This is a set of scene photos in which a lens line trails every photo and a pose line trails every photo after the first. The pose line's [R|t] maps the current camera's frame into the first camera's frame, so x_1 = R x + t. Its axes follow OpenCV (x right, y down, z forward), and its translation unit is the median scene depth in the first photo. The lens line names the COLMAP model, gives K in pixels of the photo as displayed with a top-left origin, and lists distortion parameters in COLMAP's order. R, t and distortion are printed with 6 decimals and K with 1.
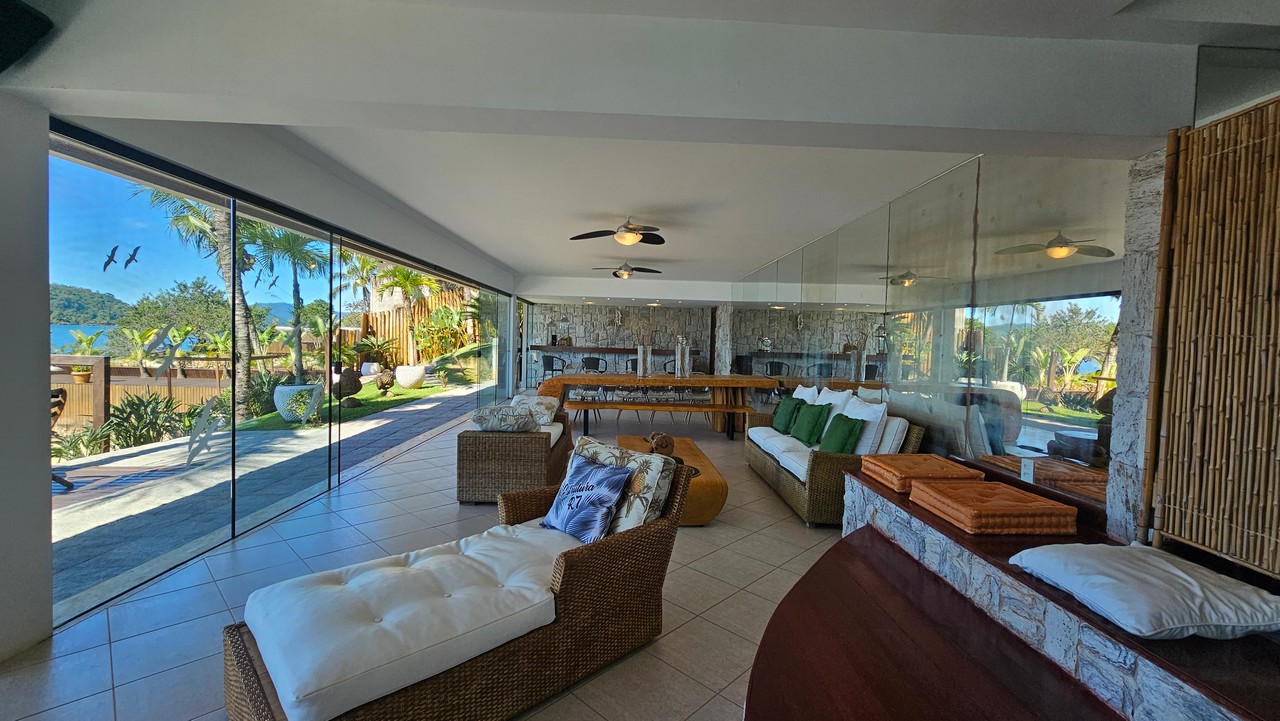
lens RADIAL K [[525.8, 0, 644.6], [0, 525.8, 356.2], [0, 0, 1]] dist [0.001520, 0.000284]
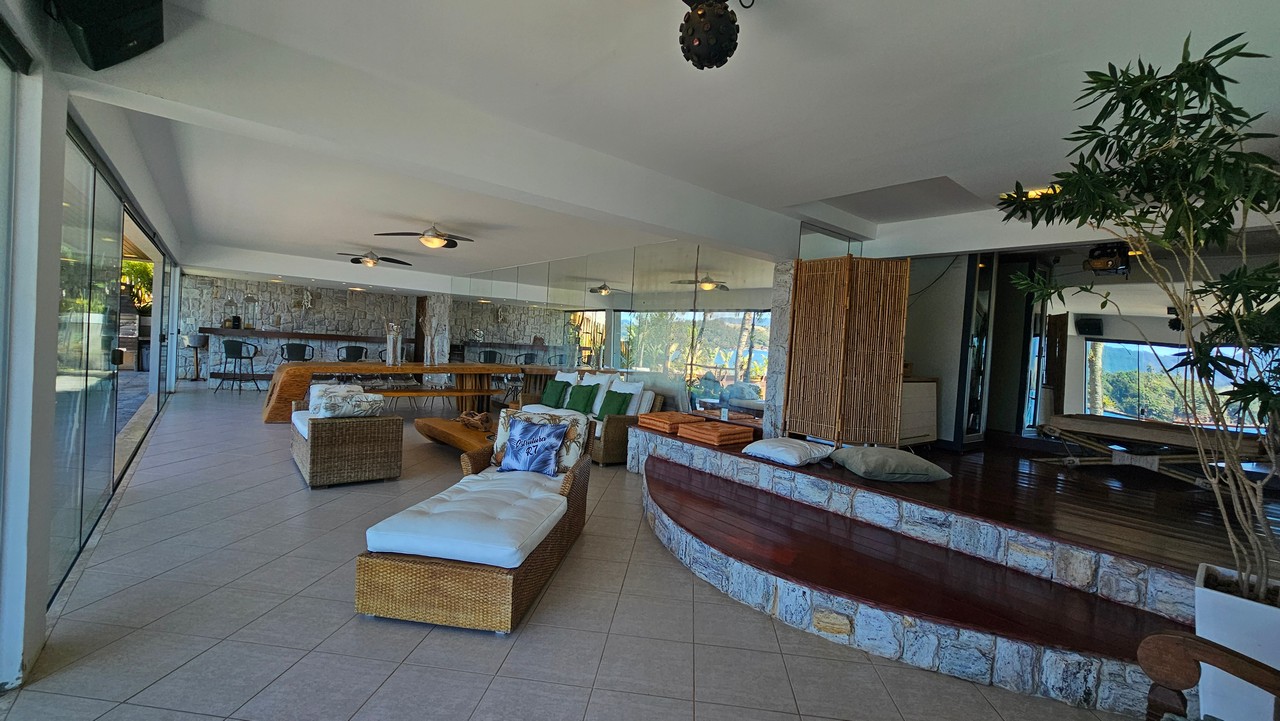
lens RADIAL K [[525.8, 0, 644.6], [0, 525.8, 356.2], [0, 0, 1]] dist [0.001520, 0.000284]
pose [[0.791188, 0.005050, 0.611553, -0.499556], [-0.020176, 0.999637, 0.017848, -0.013842], [-0.611241, -0.026460, 0.791002, -0.233174]]
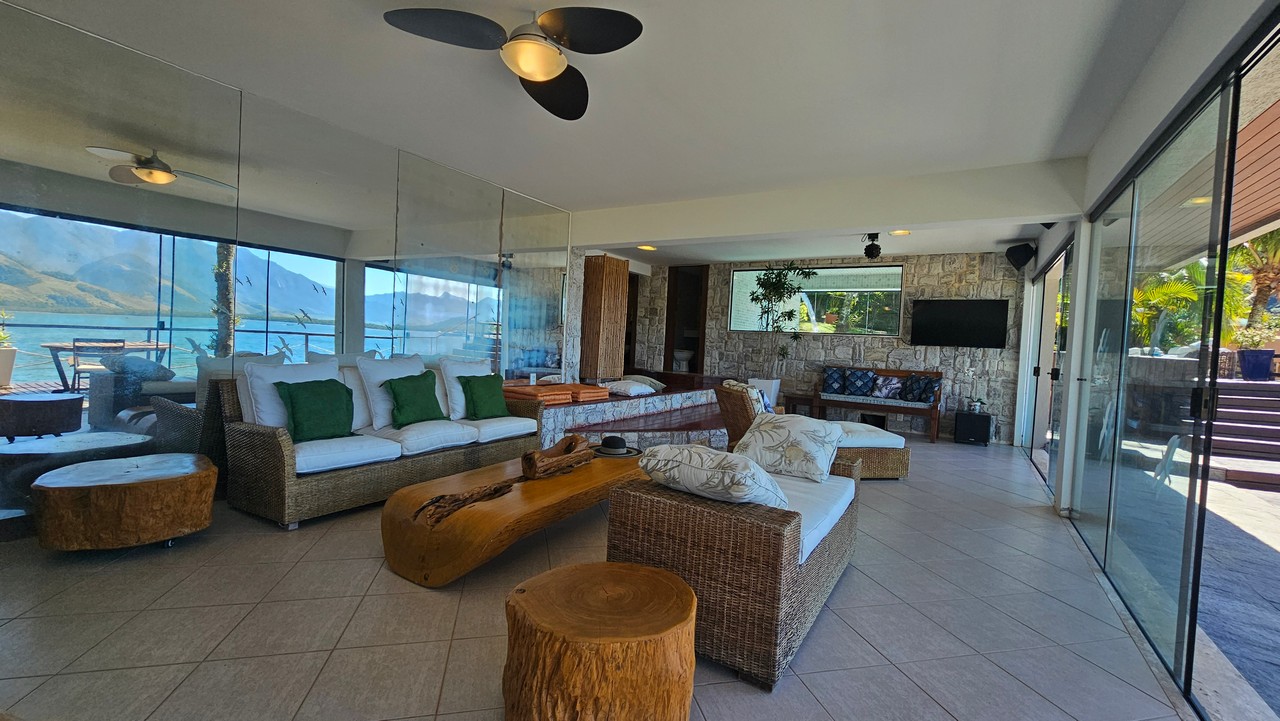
lens RADIAL K [[525.8, 0, 644.6], [0, 525.8, 356.2], [0, 0, 1]] dist [0.001520, 0.000284]
pose [[-0.838053, -0.087661, 0.538500, -0.508307], [-0.059515, 0.995806, 0.069483, -0.018638], [-0.542333, 0.026181, -0.839756, 1.866023]]
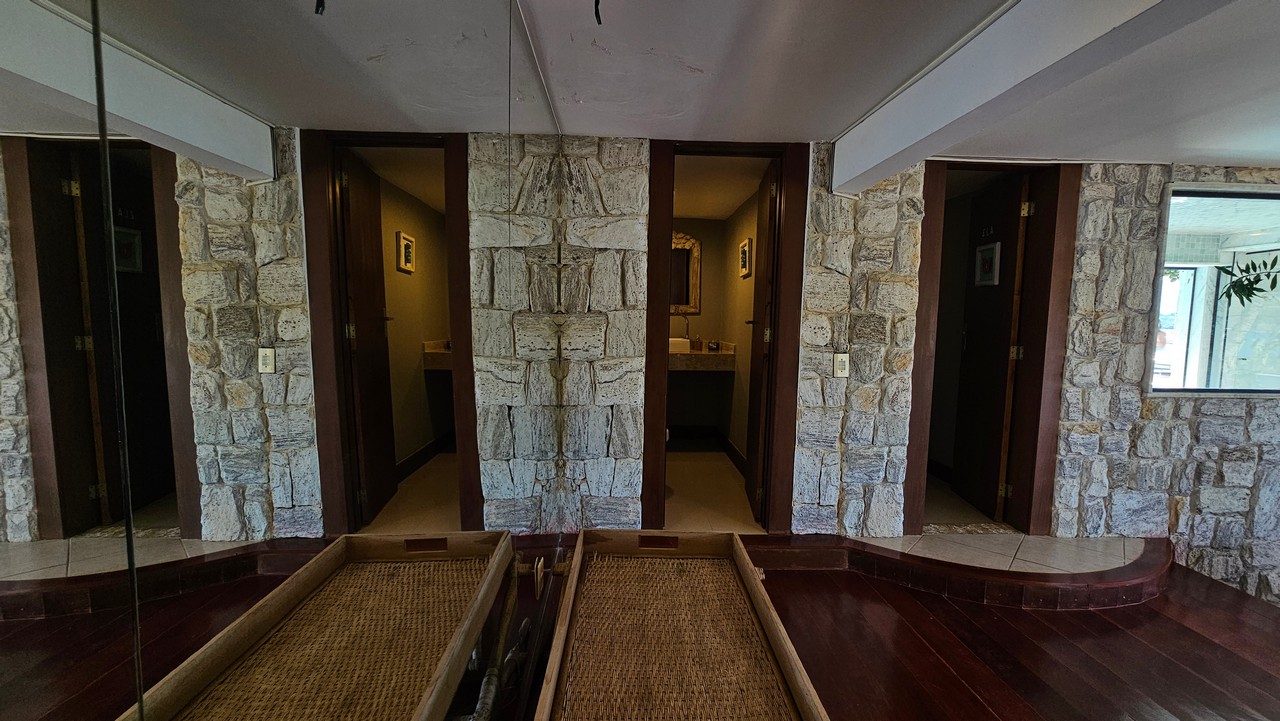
lens RADIAL K [[525.8, 0, 644.6], [0, 525.8, 356.2], [0, 0, 1]] dist [0.001520, 0.000284]
pose [[-0.998539, -0.047225, -0.026246, 1.178604], [-0.049893, 0.992391, 0.112561, -0.087407], [0.020731, 0.113706, -0.993298, 0.358072]]
